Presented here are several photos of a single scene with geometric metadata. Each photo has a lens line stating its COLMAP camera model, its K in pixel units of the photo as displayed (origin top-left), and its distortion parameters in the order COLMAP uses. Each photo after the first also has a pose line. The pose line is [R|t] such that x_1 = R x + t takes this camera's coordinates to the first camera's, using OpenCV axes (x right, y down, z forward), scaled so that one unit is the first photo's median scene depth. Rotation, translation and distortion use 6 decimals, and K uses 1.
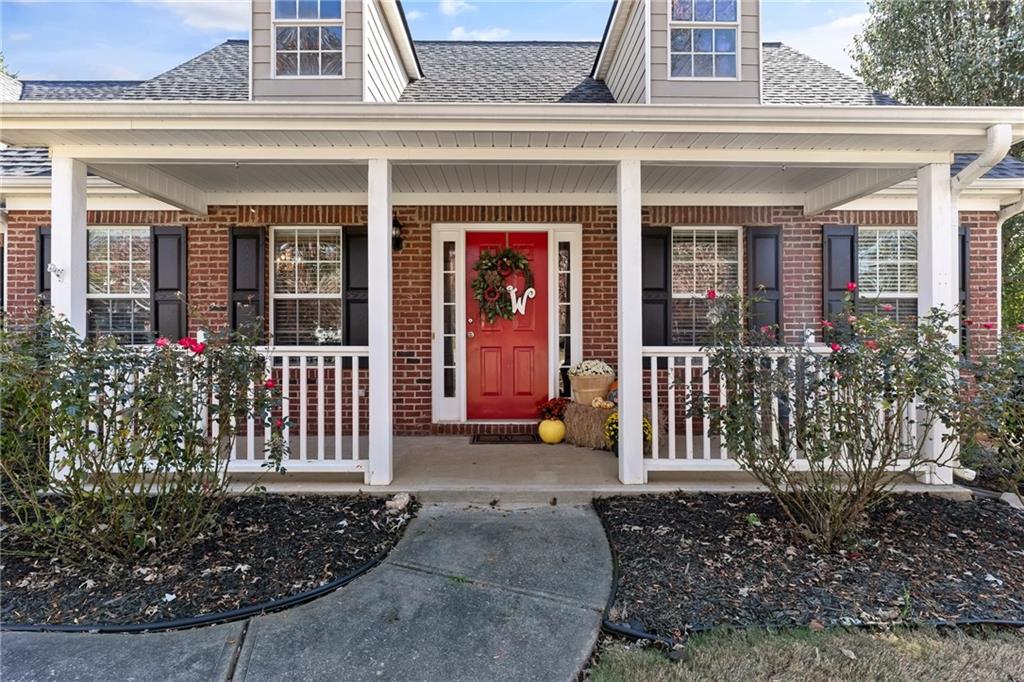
lens RADIAL K [[536.4, 0, 510.2], [0, 536.4, 336.9], [0, 0, 1]] dist [-0.005605, 0.003030]
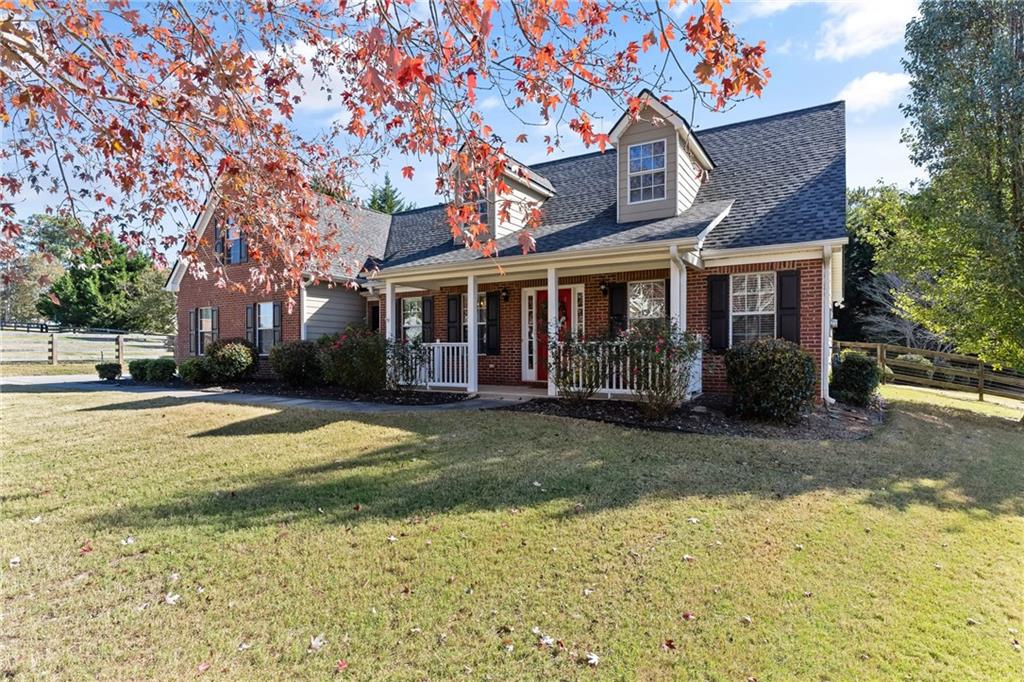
lens RADIAL K [[536.4, 0, 513.6], [0, 536.4, 344.9], [0, 0, 1]] dist [-0.005605, 0.003030]
pose [[0.844967, -0.006581, -0.534778, 0.985900], [0.002310, 0.999960, -0.008656, 0.035820], [0.534814, 0.006079, 0.844948, -0.843448]]
